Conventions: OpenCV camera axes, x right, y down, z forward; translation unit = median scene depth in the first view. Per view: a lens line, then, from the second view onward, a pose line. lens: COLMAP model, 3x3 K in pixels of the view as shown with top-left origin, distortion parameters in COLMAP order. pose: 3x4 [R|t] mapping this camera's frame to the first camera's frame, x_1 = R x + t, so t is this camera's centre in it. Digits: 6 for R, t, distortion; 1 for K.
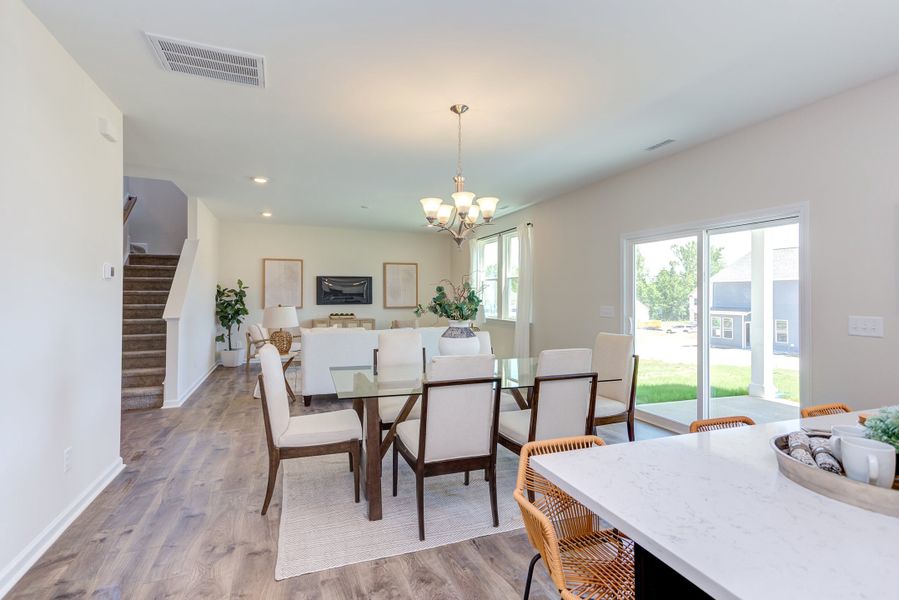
lens RADIAL K [[445.8, 0, 447.5], [0, 445.8, 293.0], [0, 0, 1]] dist [0.013119, 0.001617]
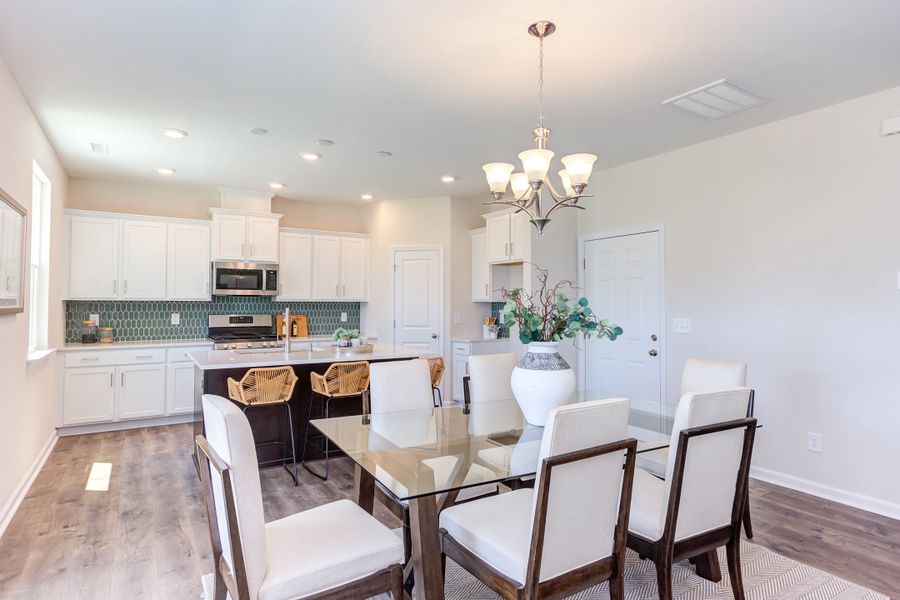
lens RADIAL K [[497.8, 0, 448.7], [0, 497.8, 293.3], [0, 0, 1]] dist [-0.002207, -0.002262]
pose [[-0.978938, -0.012475, -0.203775, 0.136873], [-0.007612, 0.999668, -0.024630, 0.003959], [0.204014, -0.022560, -0.978708, 0.748777]]
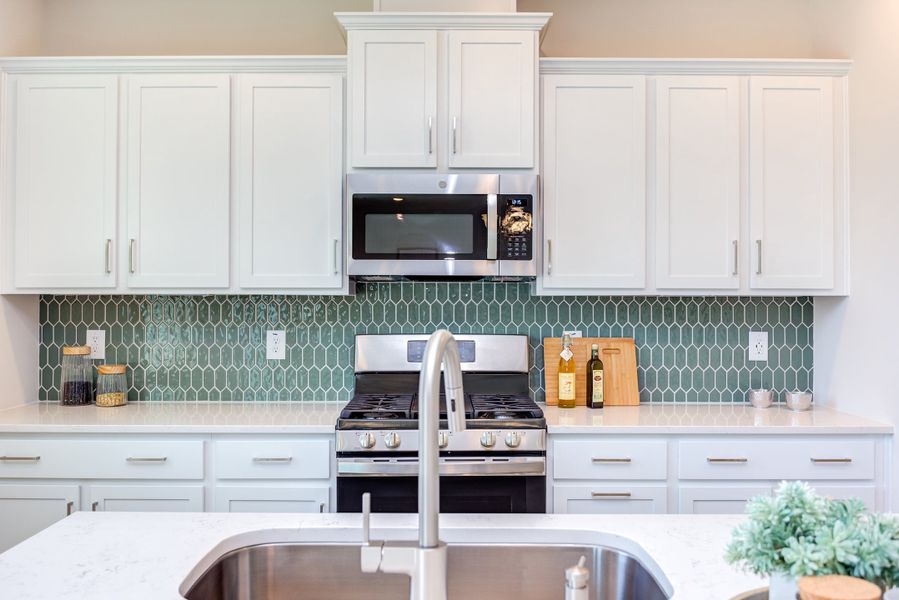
lens RADIAL K [[798.2, 0, 448.0], [0, 798.2, 283.3], [0, 0, 1]] dist [0.000687, -0.001191]
pose [[-0.941017, -0.000201, 0.338358, 0.150938], [-0.008021, 0.999732, -0.021712, 0.002149], [-0.338263, -0.023146, -0.940767, 0.278649]]
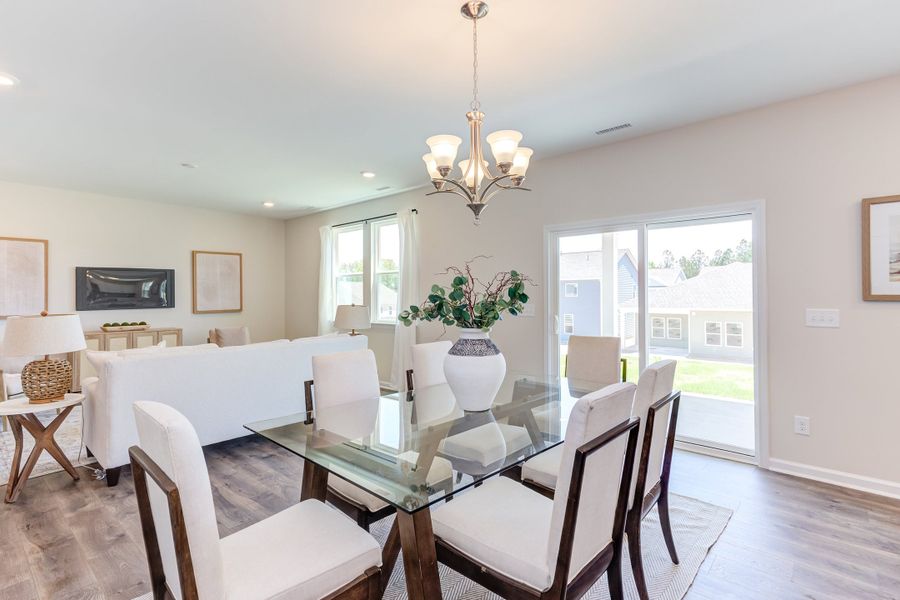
lens RADIAL K [[444.9, 0, 459.5], [0, 444.9, 290.8], [0, 0, 1]] dist [0.012110, 0.000794]
pose [[0.878753, -0.003584, 0.477263, -0.139136], [0.005847, 0.999978, -0.003256, 0.003105], [-0.477240, 0.005652, 0.878755, 0.191861]]
